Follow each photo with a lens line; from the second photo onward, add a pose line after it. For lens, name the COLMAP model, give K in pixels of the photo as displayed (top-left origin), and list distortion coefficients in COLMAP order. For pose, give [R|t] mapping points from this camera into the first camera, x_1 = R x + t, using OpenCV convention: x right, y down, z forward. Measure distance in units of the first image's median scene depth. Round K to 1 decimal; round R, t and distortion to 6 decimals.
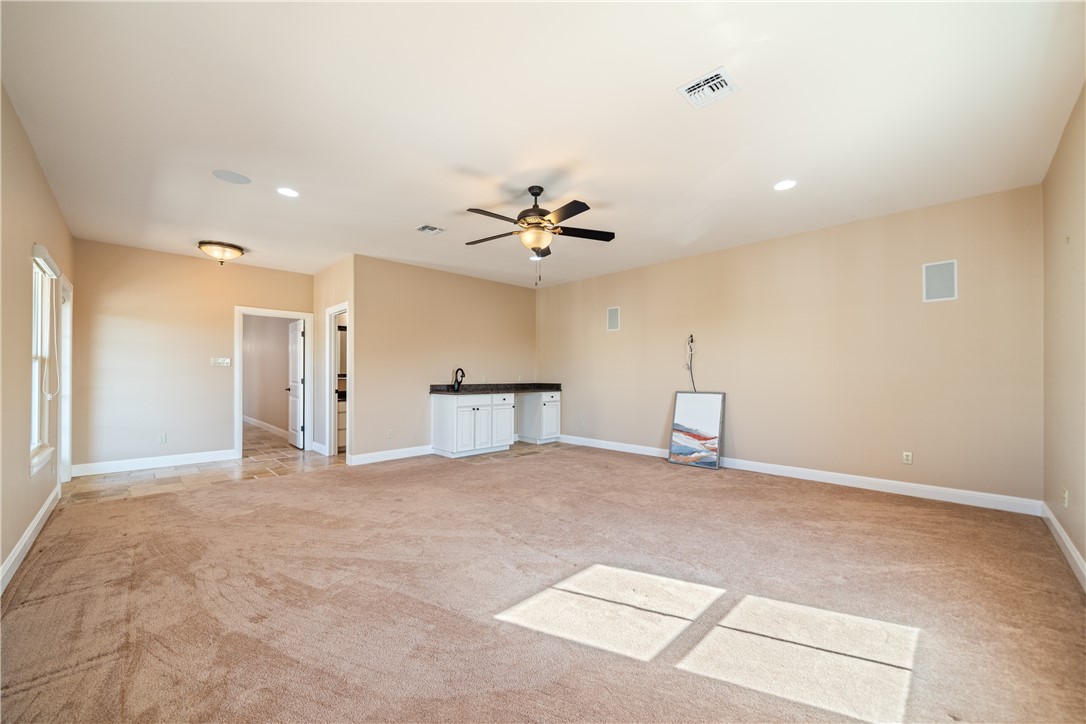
lens RADIAL K [[416.5, 0, 546.4], [0, 416.5, 370.3], [0, 0, 1]] dist [-0.000635, -0.000272]
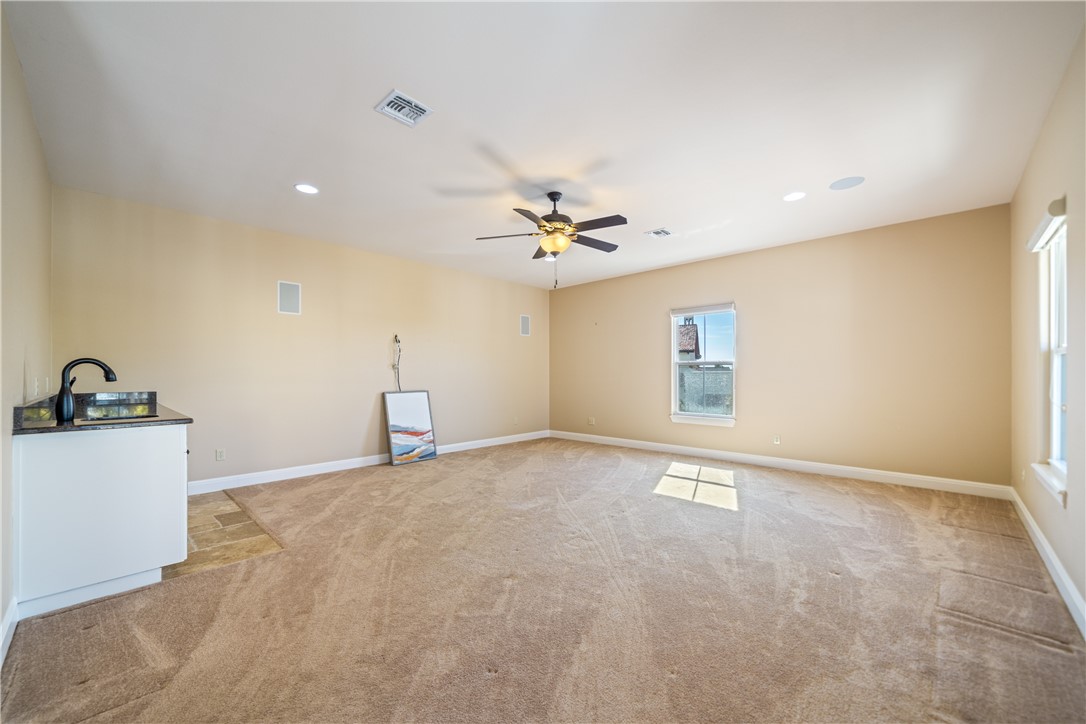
lens RADIAL K [[416.5, 0, 546.2], [0, 416.5, 369.4], [0, 0, 1]] dist [-0.000635, -0.000272]
pose [[-0.038952, 0.013127, 0.999155, -0.705372], [-0.010255, 0.999856, -0.013536, 0.008139], [-0.999188, -0.010774, -0.038811, 0.708719]]
